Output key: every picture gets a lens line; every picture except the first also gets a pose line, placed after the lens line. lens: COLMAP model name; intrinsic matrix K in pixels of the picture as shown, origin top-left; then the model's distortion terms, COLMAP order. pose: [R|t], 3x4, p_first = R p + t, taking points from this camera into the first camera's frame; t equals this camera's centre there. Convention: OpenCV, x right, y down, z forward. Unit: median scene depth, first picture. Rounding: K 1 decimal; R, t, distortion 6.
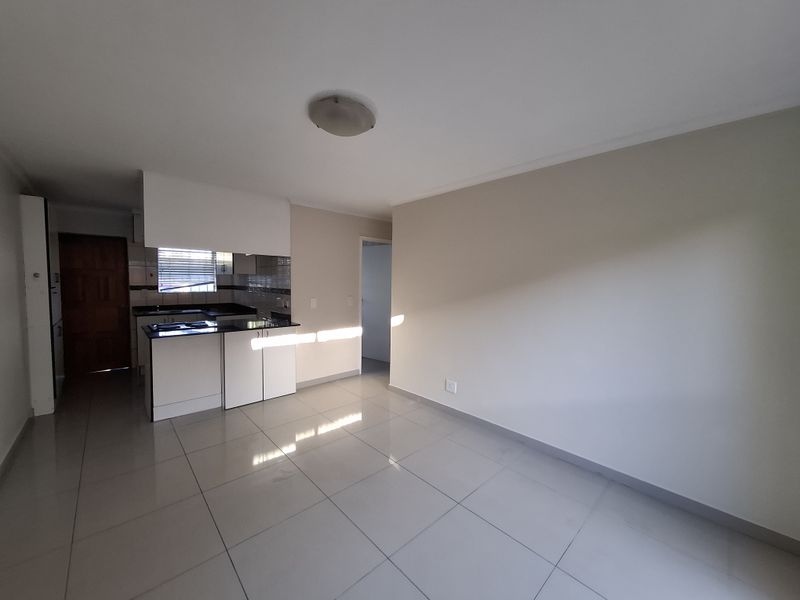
lens RADIAL K [[319.8, 0, 402.0], [0, 319.8, 296.2], [0, 0, 1]] dist [0.002607, 0.000710]
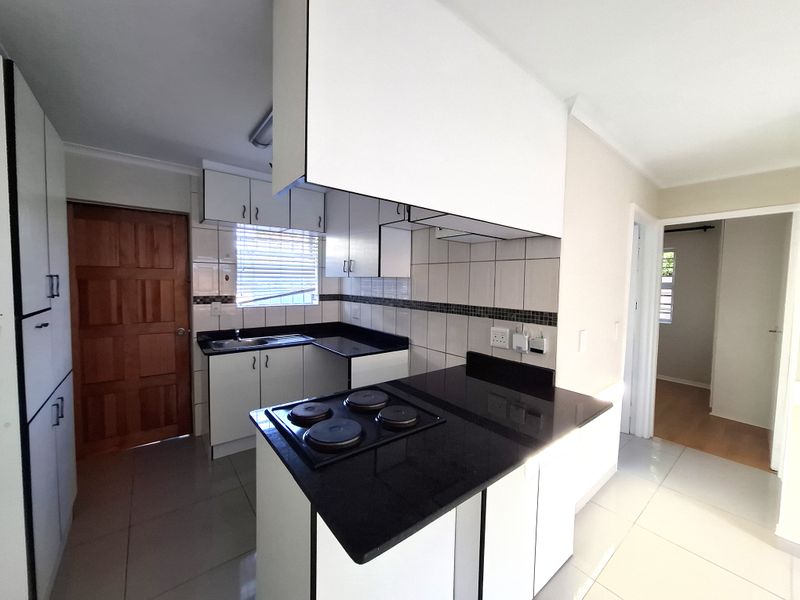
lens RADIAL K [[319.8, 0, 400.2], [0, 319.8, 296.8], [0, 0, 1]] dist [0.002607, 0.000710]
pose [[0.997195, 0.007741, -0.074442, -0.429702], [-0.008114, 0.999956, -0.004707, -0.032049], [0.074402, 0.005297, 0.997214, 0.445798]]
